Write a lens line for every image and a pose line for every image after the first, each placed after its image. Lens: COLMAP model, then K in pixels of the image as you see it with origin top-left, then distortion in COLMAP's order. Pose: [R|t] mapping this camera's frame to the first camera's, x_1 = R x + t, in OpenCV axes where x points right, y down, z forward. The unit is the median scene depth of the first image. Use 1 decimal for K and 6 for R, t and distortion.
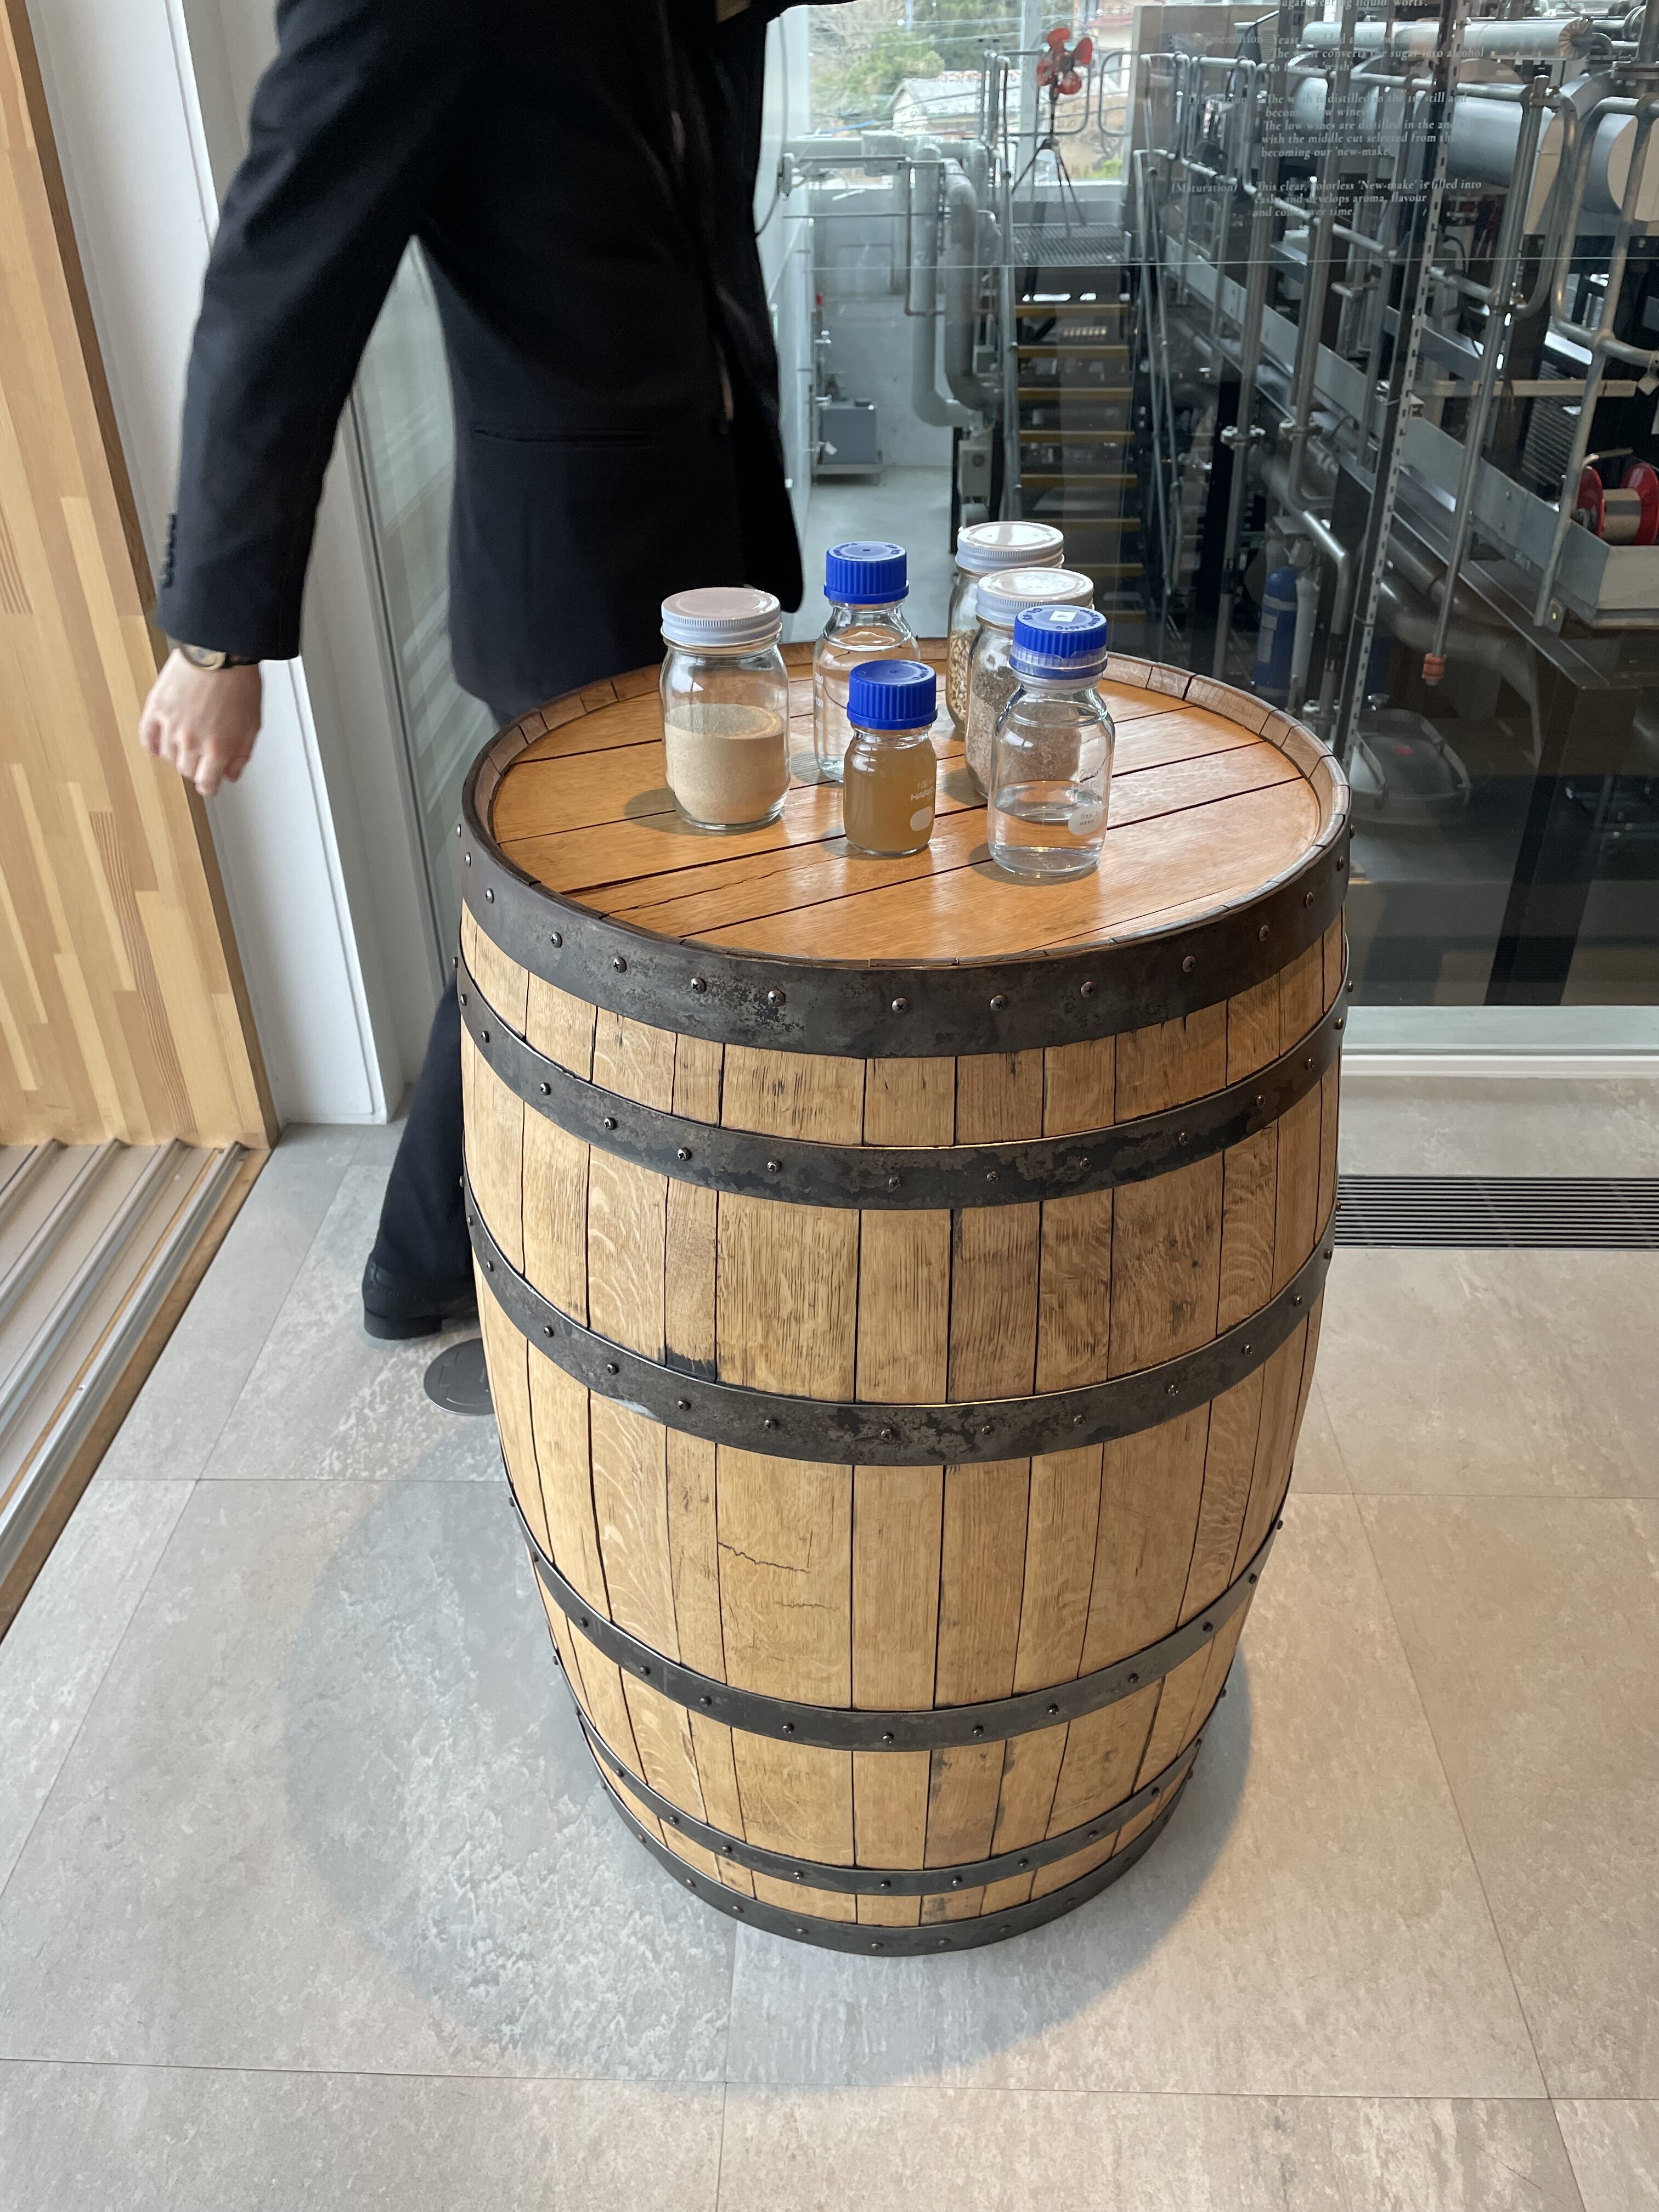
lens RADIAL K [[1683.0, 0, 829.5], [0, 1683.0, 1106.0], [0, 0, 1]] dist [0.094333, -0.128323]
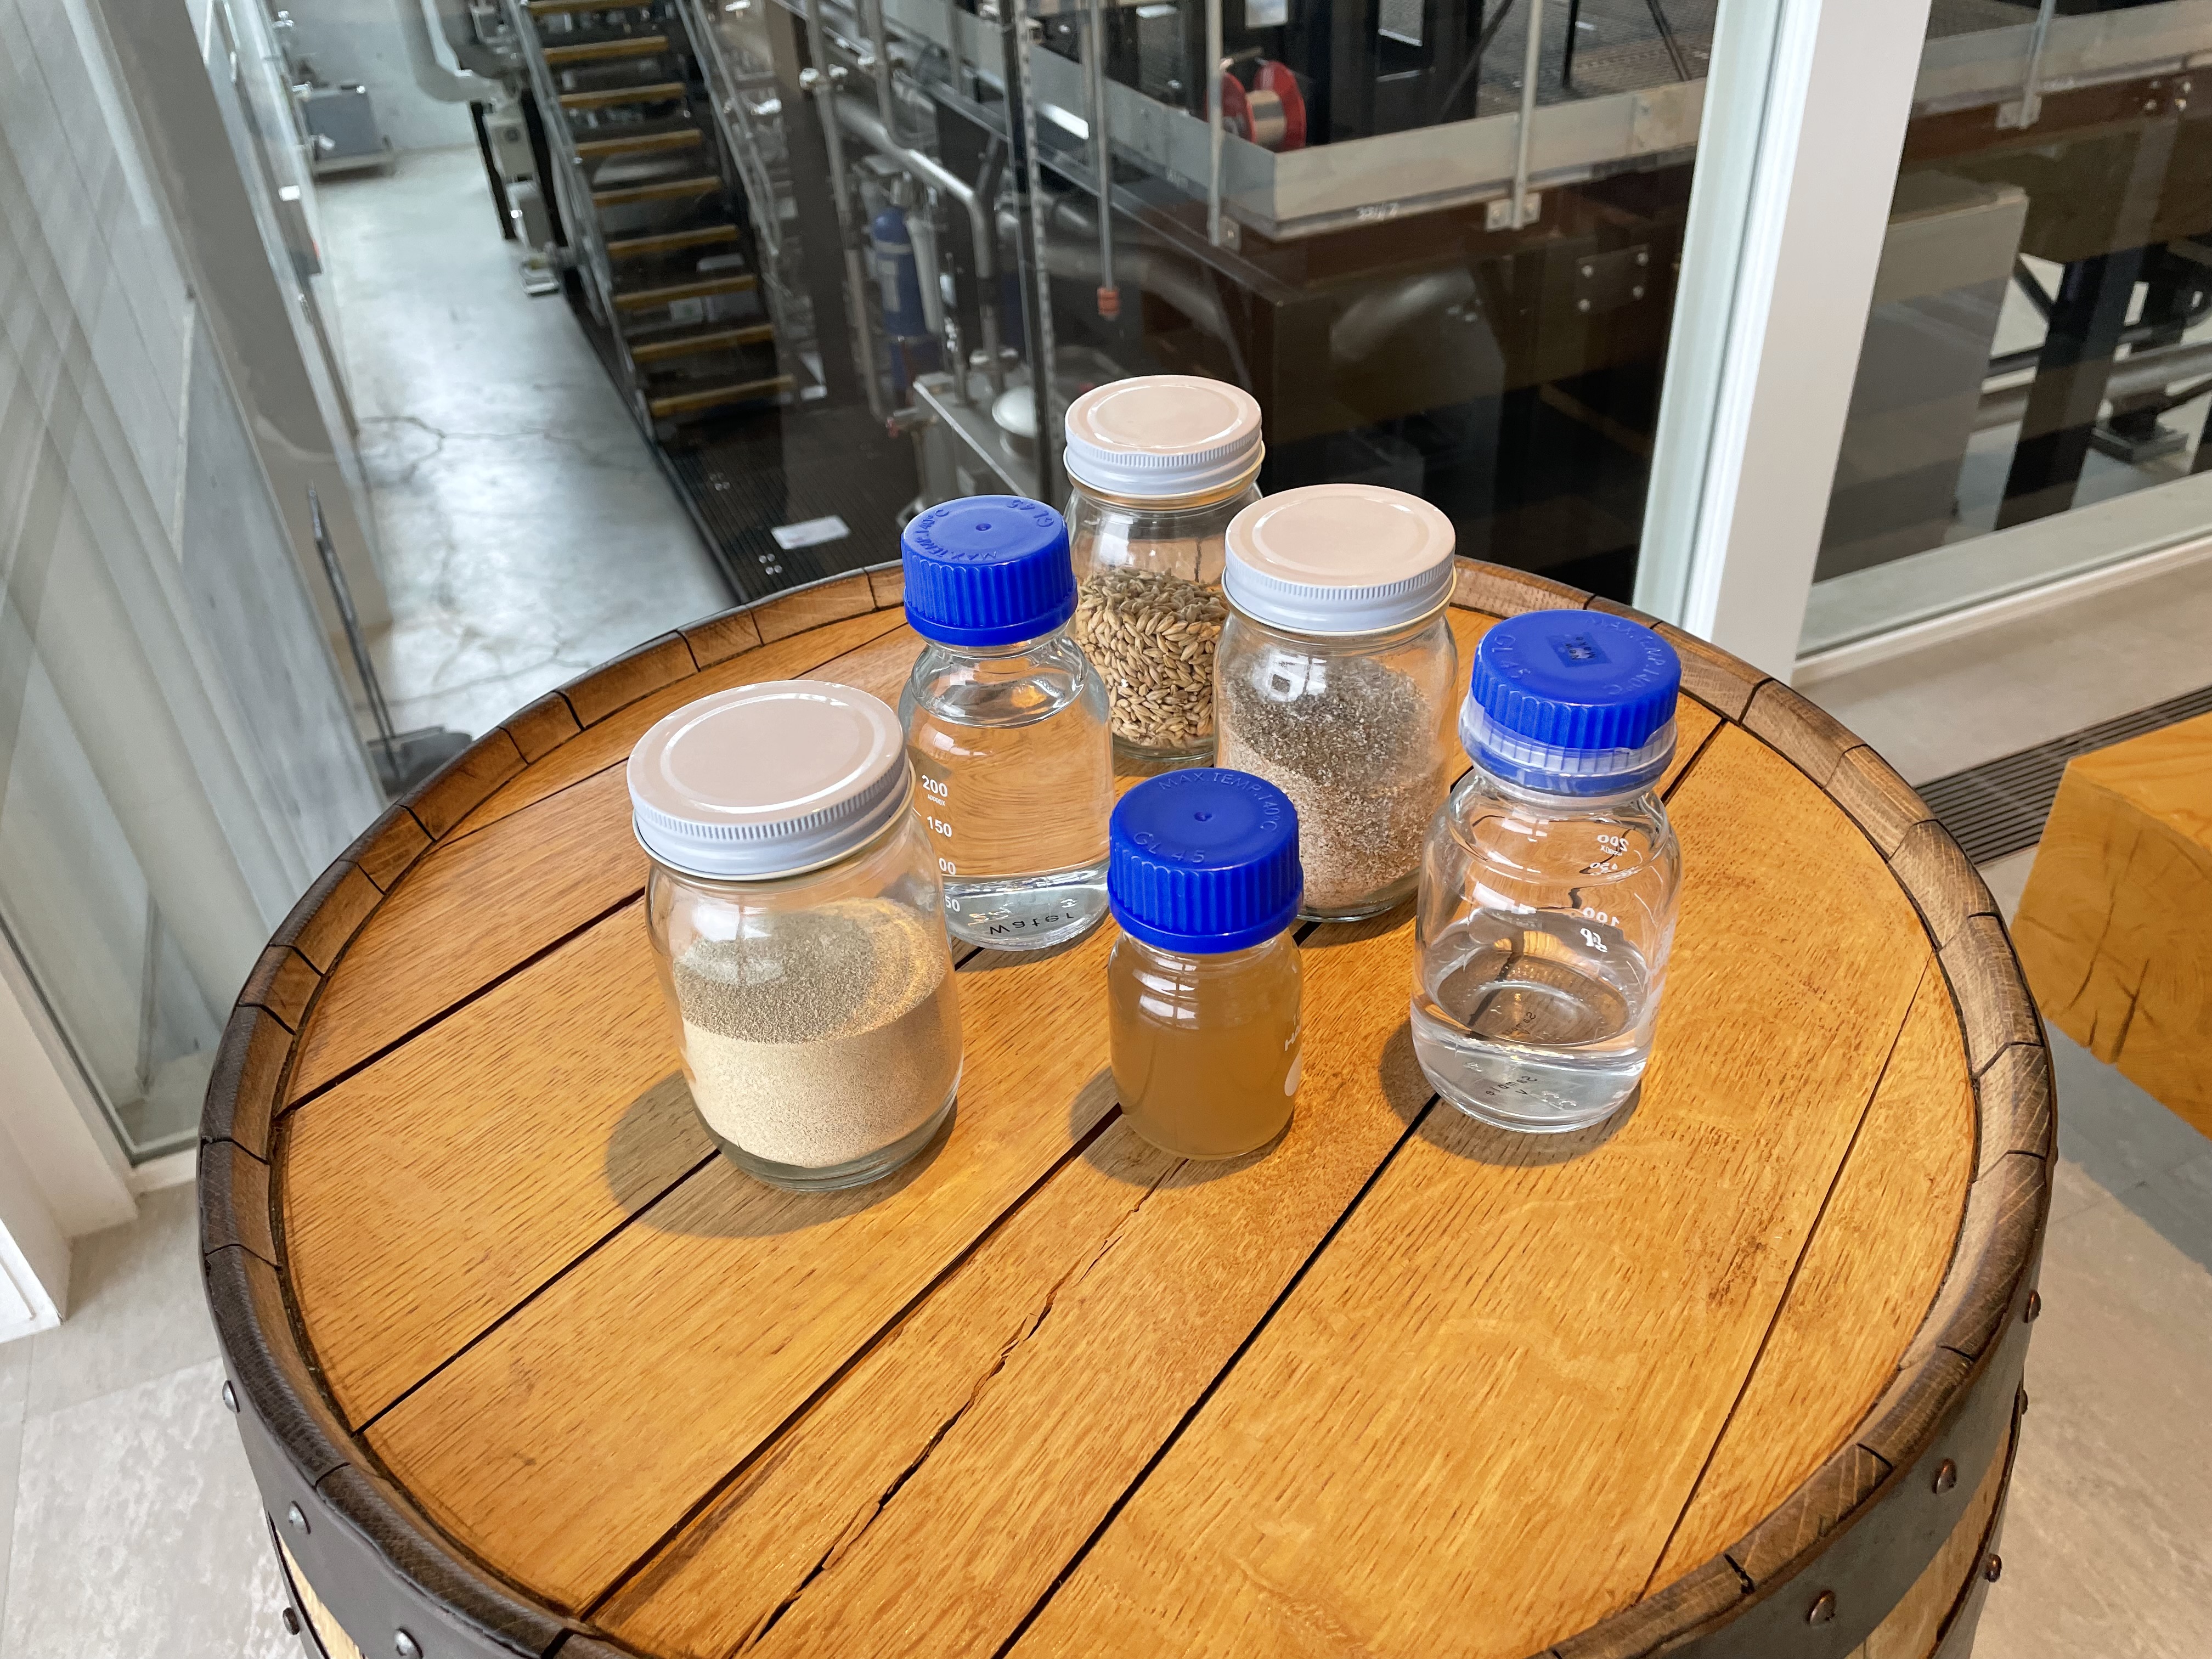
lens RADIAL K [[1683.0, 0, 1120.9], [0, 1683.0, 804.7], [0, 0, 1]] dist [0.094333, -0.128323]
pose [[0.906161, -0.267674, 0.327449, -0.019864], [0.257093, 0.963389, 0.076063, -0.045470], [-0.335821, 0.015260, 0.941802, 0.088289]]
